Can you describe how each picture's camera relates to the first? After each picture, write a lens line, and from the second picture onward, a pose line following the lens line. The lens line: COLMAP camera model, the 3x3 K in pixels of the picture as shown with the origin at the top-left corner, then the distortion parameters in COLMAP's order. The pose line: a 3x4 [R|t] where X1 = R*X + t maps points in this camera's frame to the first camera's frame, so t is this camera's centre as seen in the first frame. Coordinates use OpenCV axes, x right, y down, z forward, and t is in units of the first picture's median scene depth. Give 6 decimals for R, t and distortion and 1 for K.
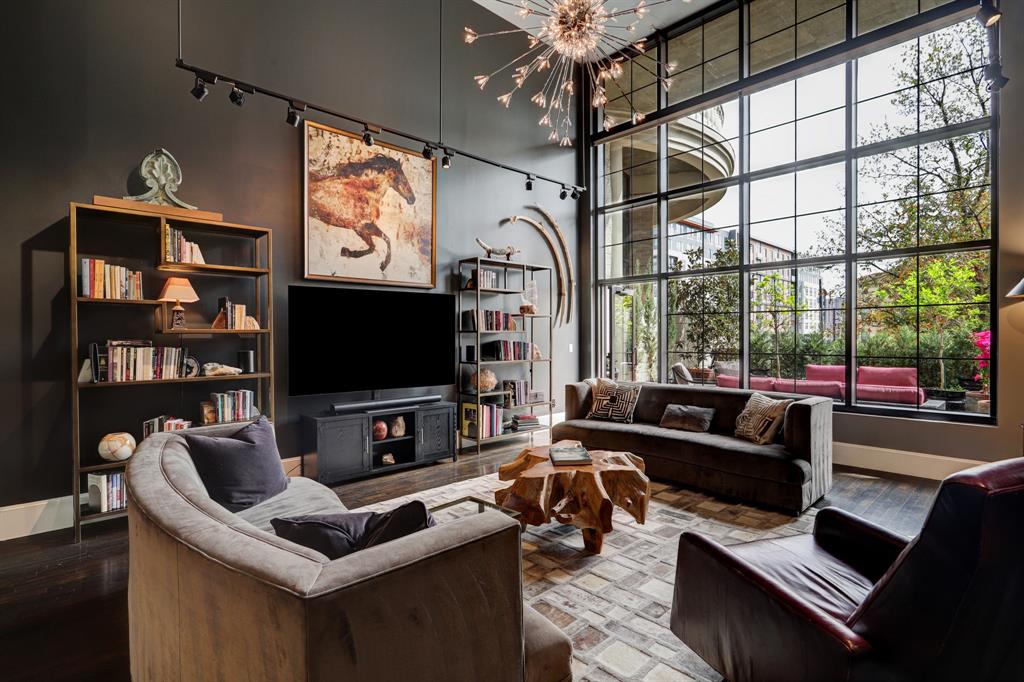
lens RADIAL K [[491.6, 0, 507.7], [0, 491.6, 339.3], [0, 0, 1]] dist [-0.002255, 0.000440]
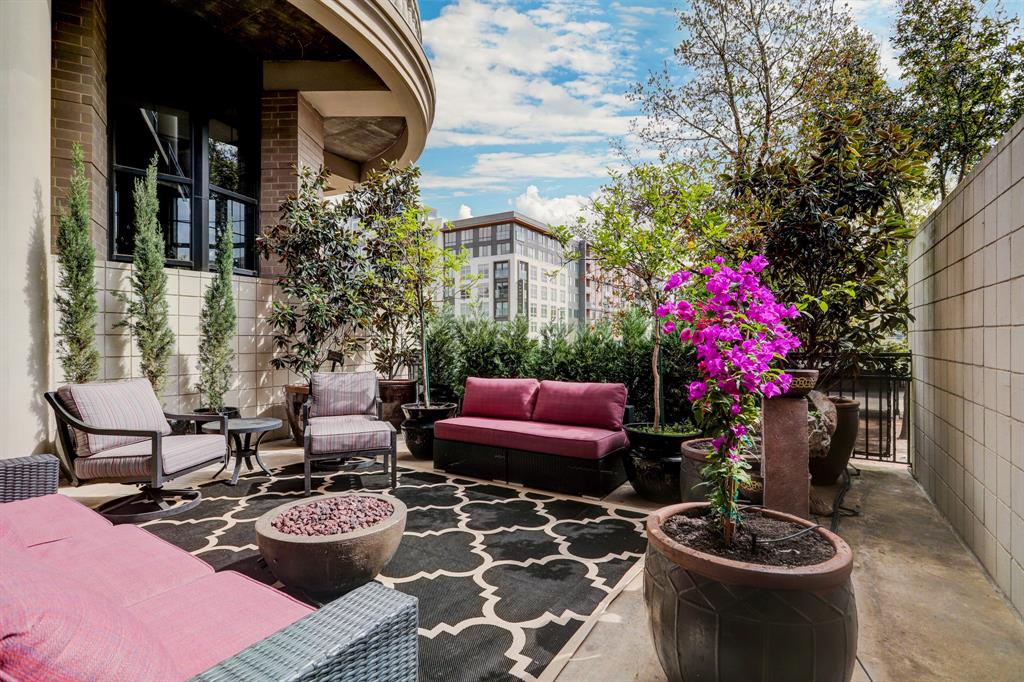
lens RADIAL K [[483.4, 0, 508.8], [0, 483.4, 340.2], [0, 0, 1]] dist [0.000249, 0.000381]
pose [[0.967577, 0.001298, 0.252573, 1.125008], [0.000389, 0.999978, -0.006630, 0.032757], [-0.252576, 0.006513, 0.967555, 1.040018]]
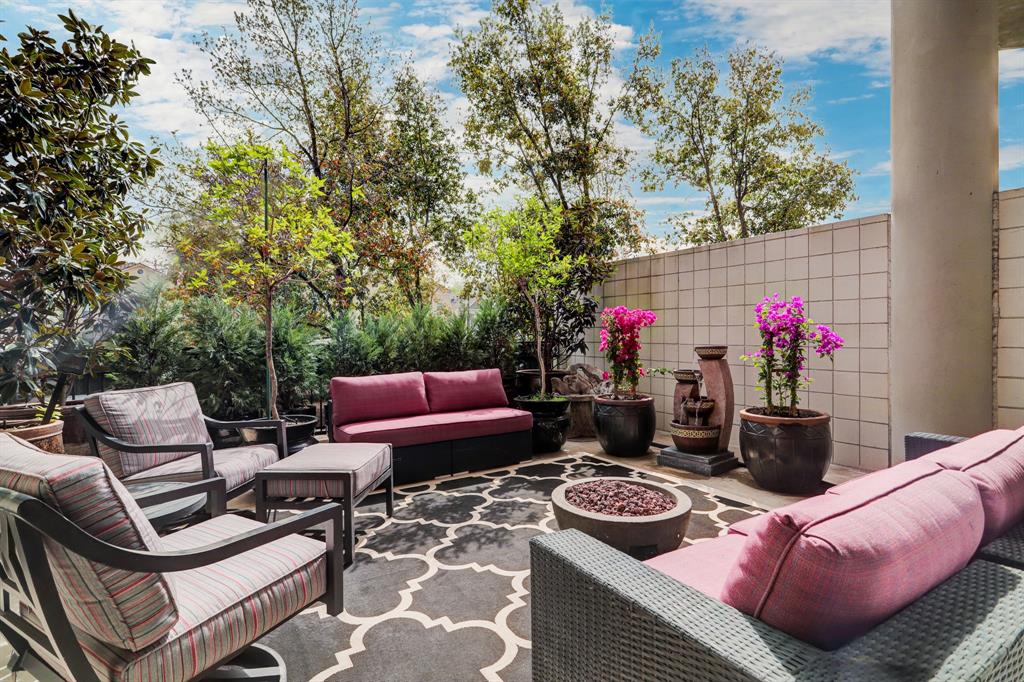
lens RADIAL K [[483.4, 0, 508.8], [0, 483.4, 340.2], [0, 0, 1]] dist [0.000249, 0.000381]
pose [[0.184345, -0.011306, 0.982797, 0.472104], [0.008016, 0.999918, 0.009999, 0.034067], [-0.982829, 0.006034, 0.184420, 1.659854]]
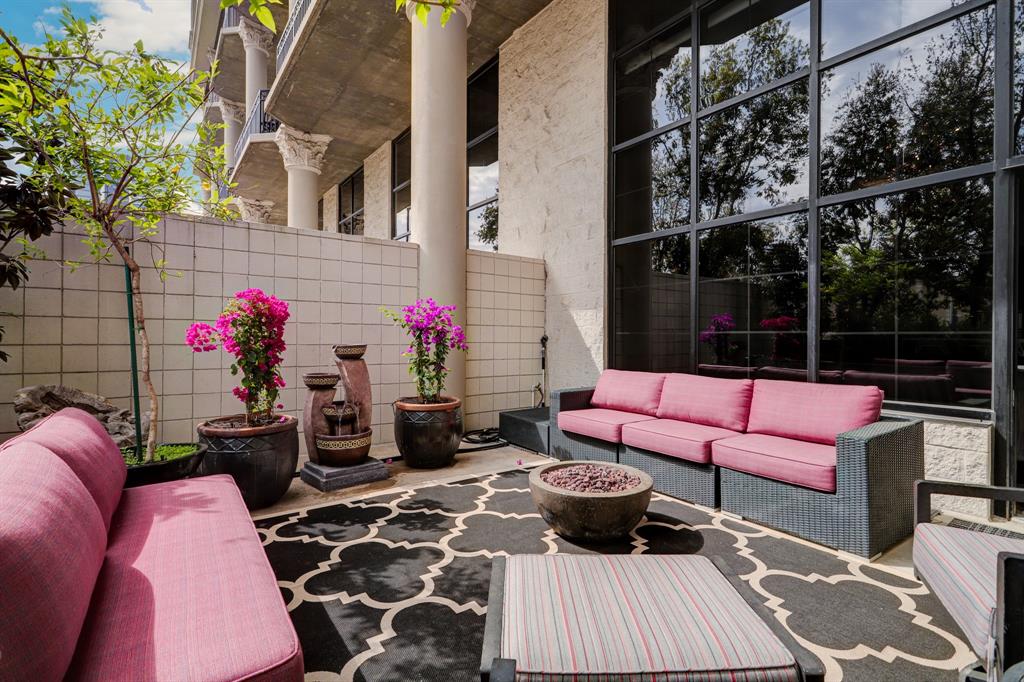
lens RADIAL K [[491.6, 0, 507.7], [0, 491.6, 339.3], [0, 0, 1]] dist [-0.002255, 0.000440]
pose [[-0.991609, -0.004547, 0.129191, 1.096658], [-0.003513, 0.999960, 0.008227, 0.040344], [-0.129224, 0.007704, -0.991586, 2.307513]]
